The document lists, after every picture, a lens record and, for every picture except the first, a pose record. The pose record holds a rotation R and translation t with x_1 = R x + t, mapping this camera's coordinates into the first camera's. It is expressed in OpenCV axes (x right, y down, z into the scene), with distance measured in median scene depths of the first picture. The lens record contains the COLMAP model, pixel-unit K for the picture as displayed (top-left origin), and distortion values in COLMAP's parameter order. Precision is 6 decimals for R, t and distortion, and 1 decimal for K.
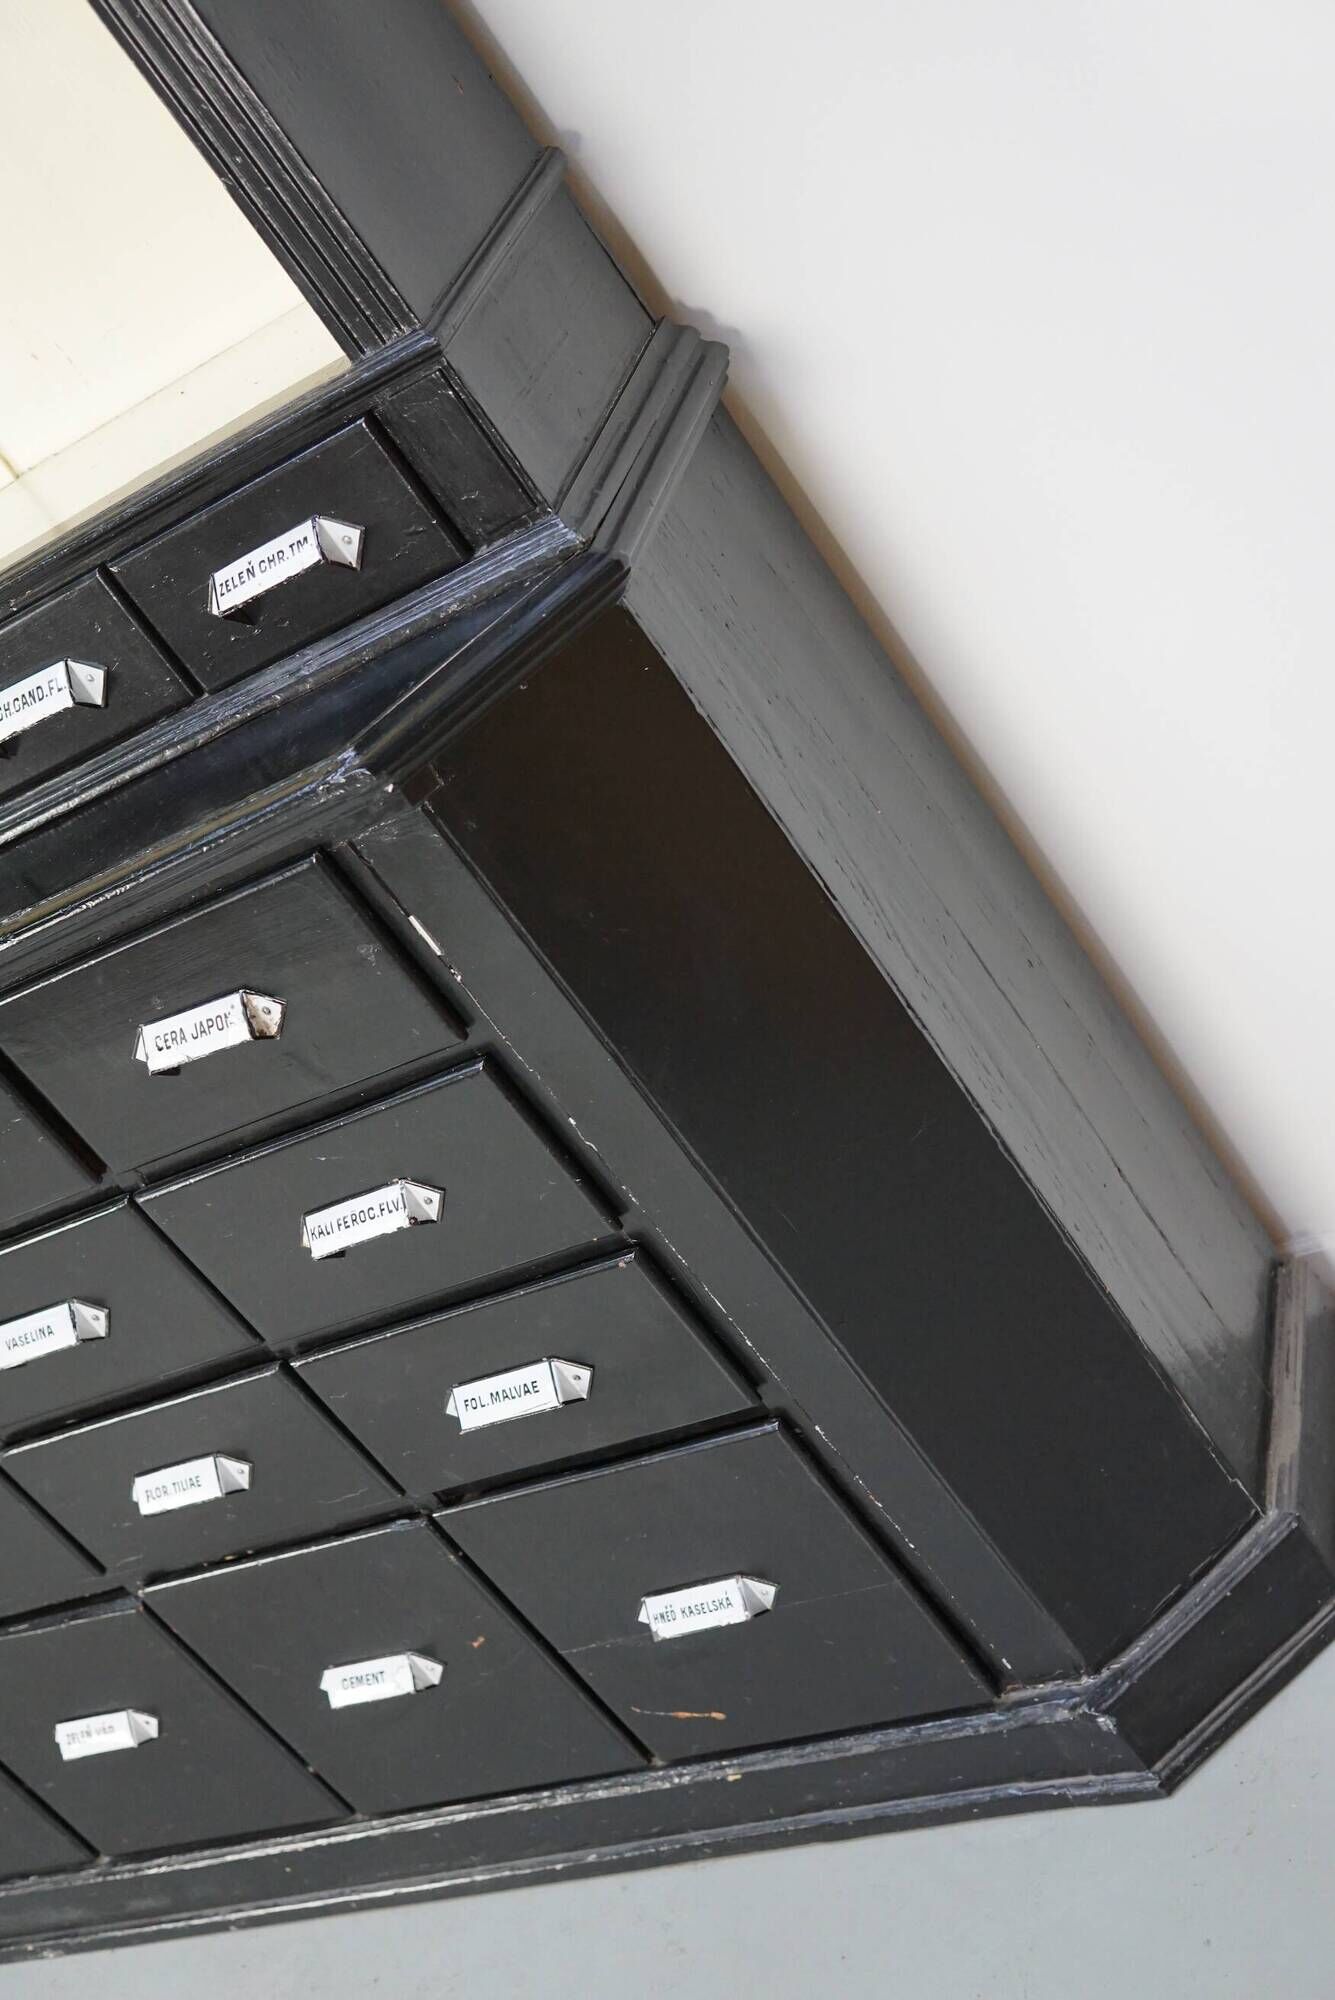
lens RADIAL K [[2591.1, 0, 676.6], [0, 2591.1, 999.2], [0, 0, 1]] dist [-0.152361, 0.336294]
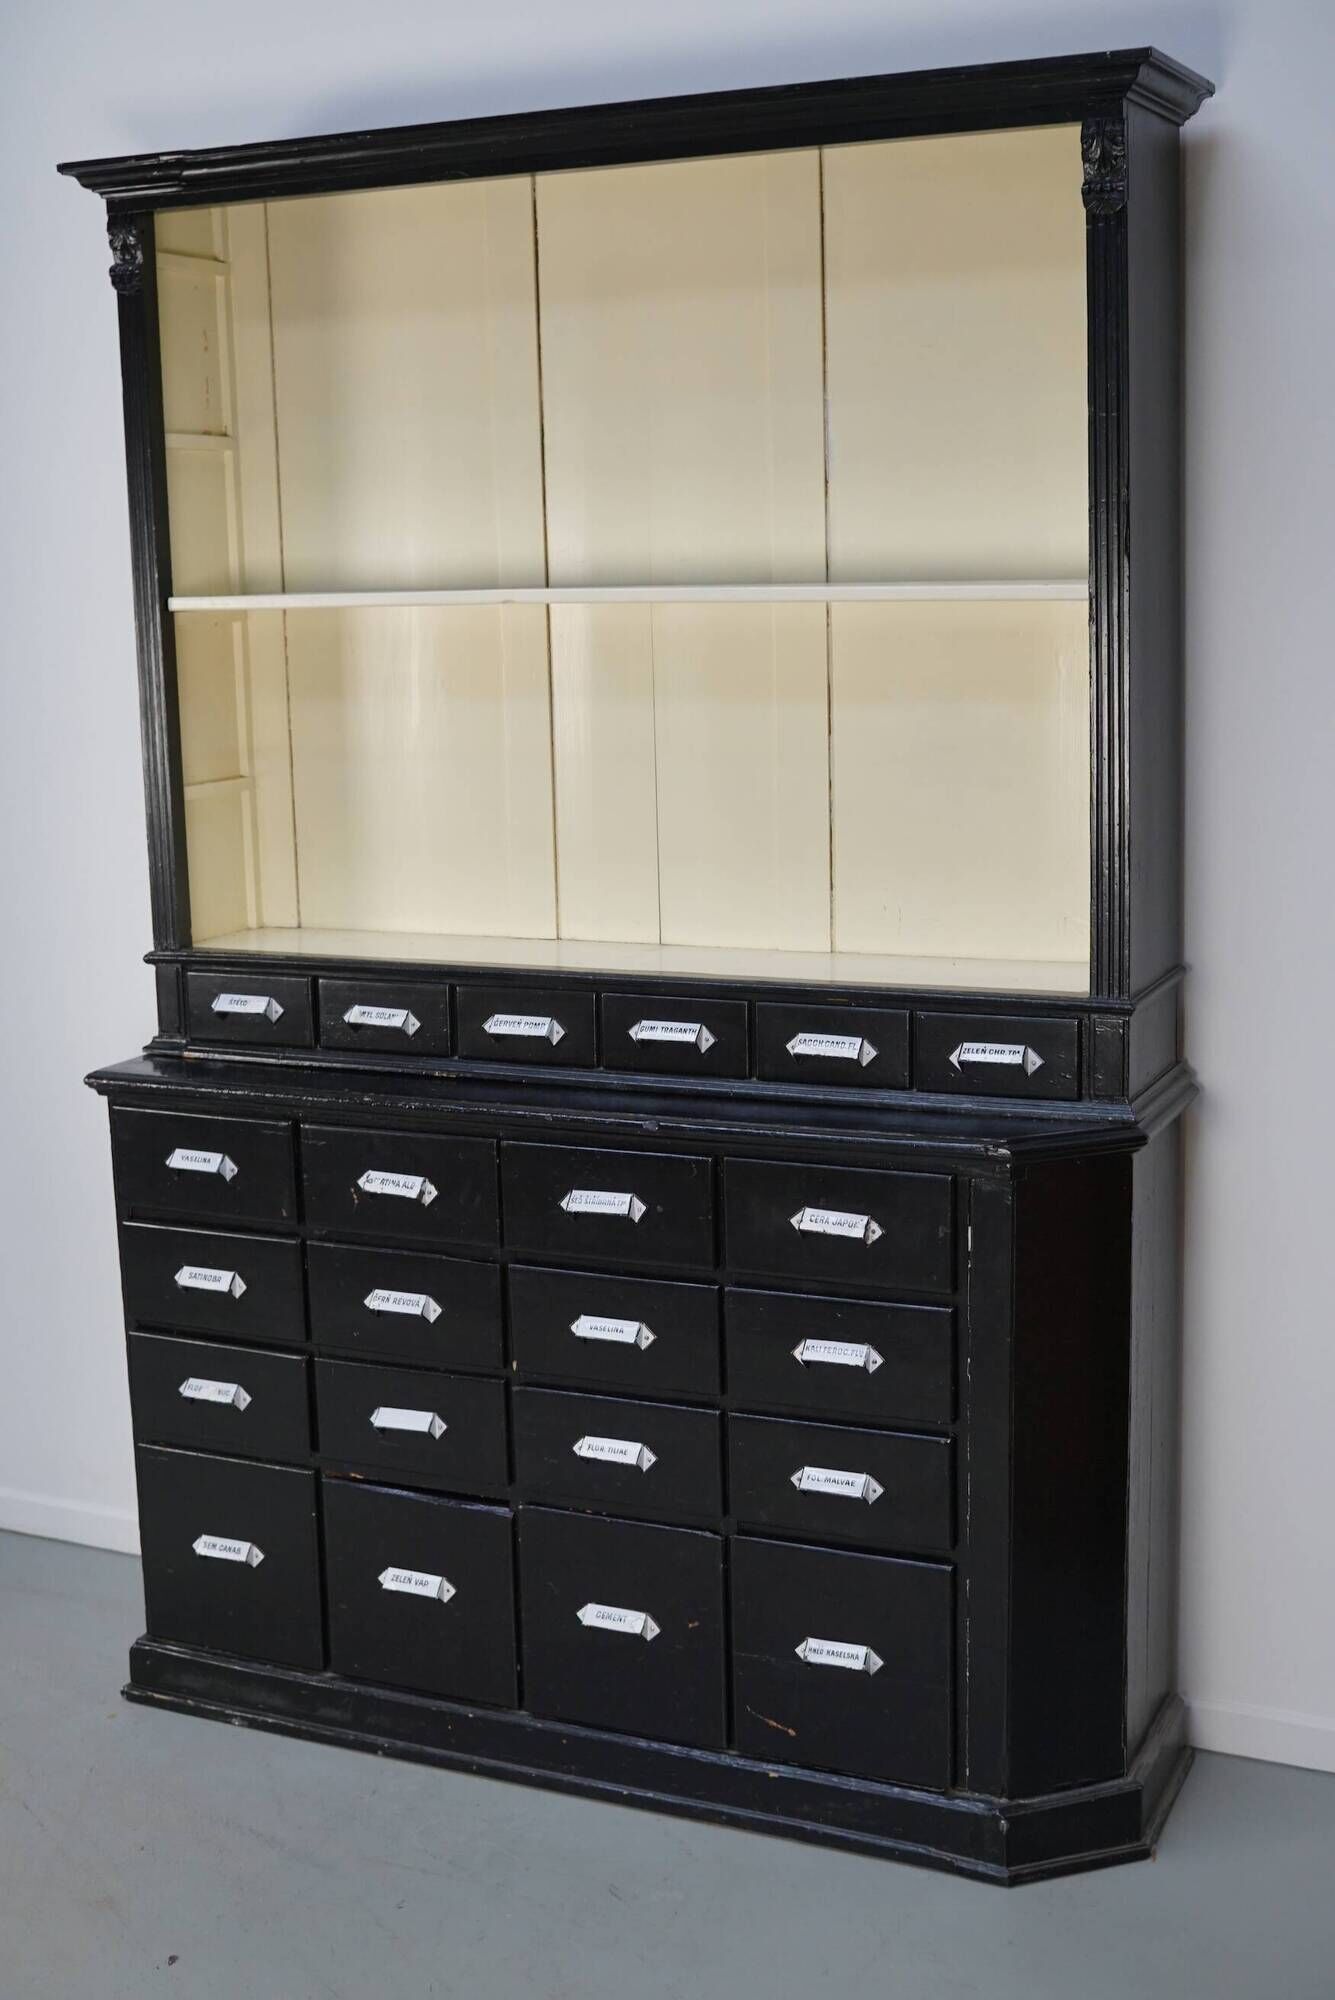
lens RADIAL K [[2591.1, 0, 676.6], [0, 2591.1, 999.2], [0, 0, 1]] dist [-0.152361, 0.336294]
pose [[0.843345, 0.536904, -0.022431, -0.326888], [-0.516379, 0.798139, -0.310366, 0.544230], [-0.148734, 0.273328, 0.950352, -0.915135]]
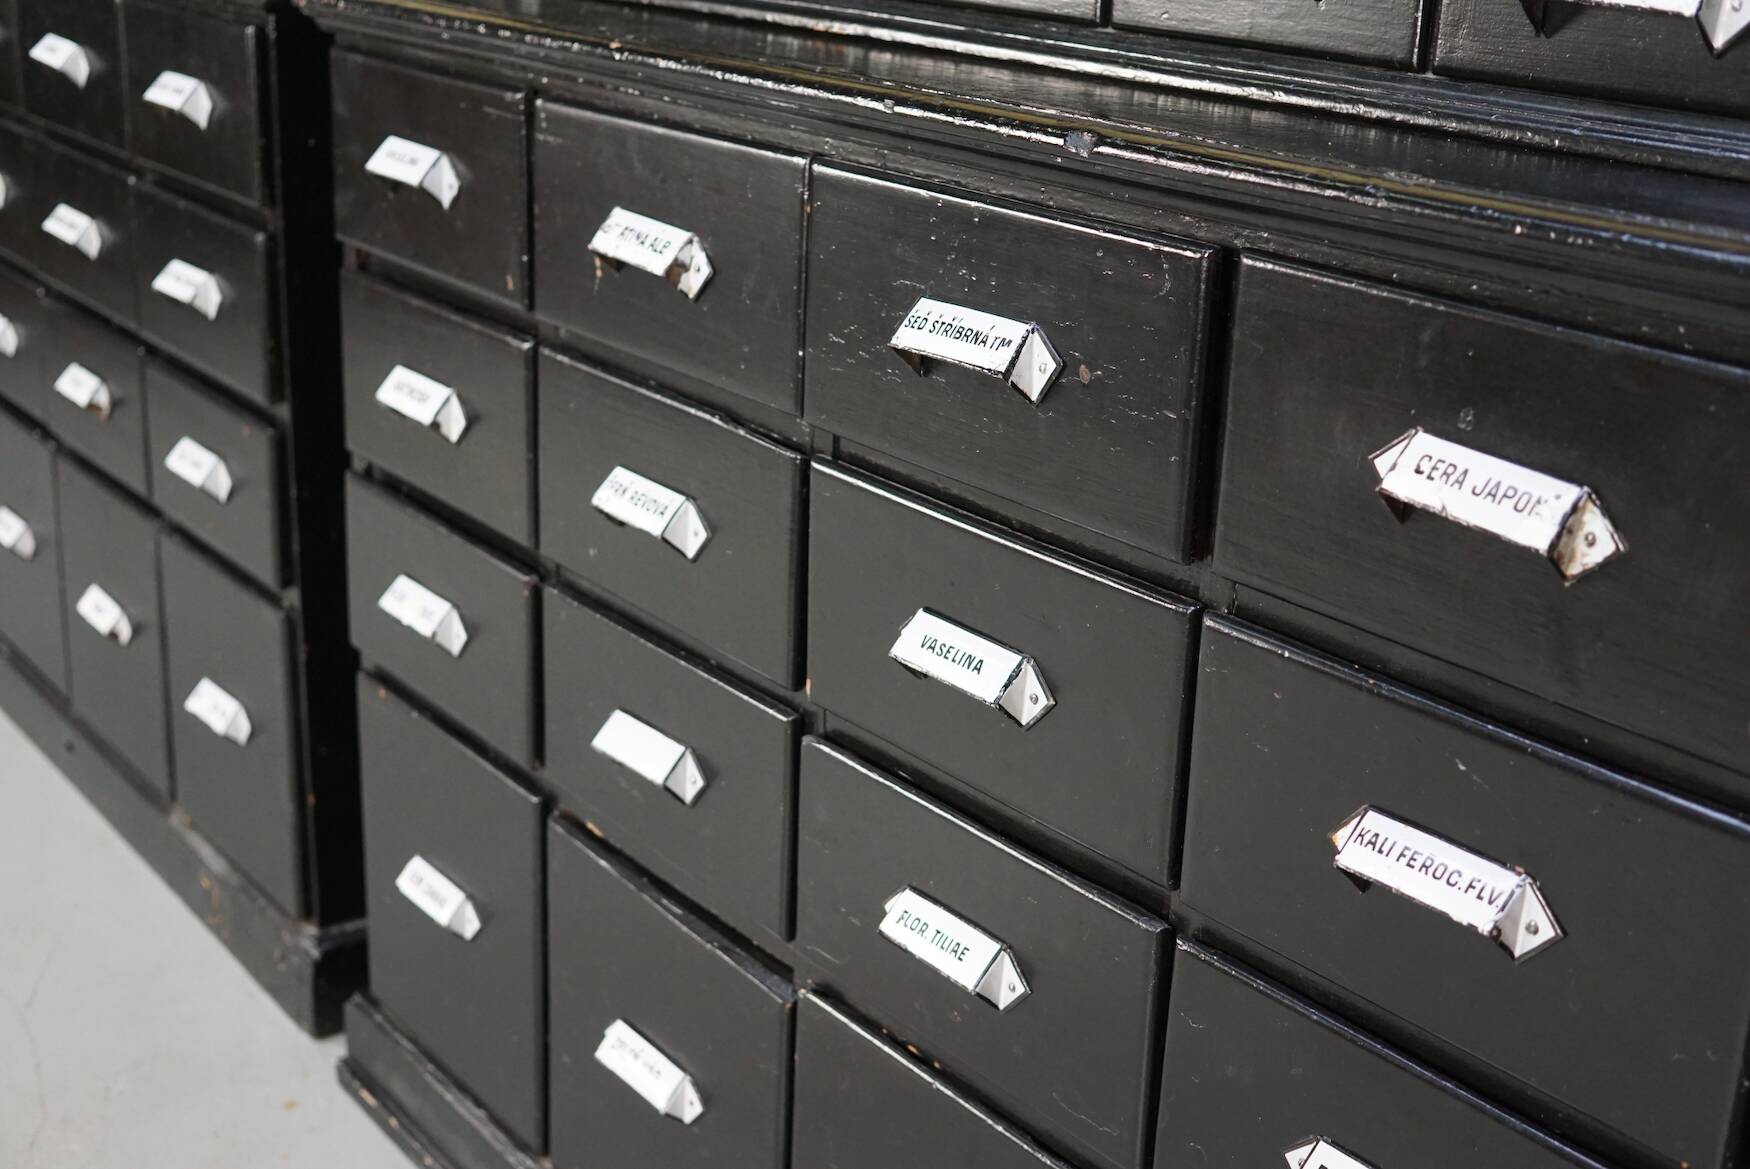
lens RADIAL K [[2267.2, 0, 882.0], [0, 2267.2, 594.4], [0, 0, 1]] dist [-0.152361, 0.336294]
pose [[0.657656, 0.698609, -0.281841, -0.103760], [-0.707462, 0.701308, 0.087542, 0.085475], [0.258815, 0.141819, 0.955459, 0.409114]]
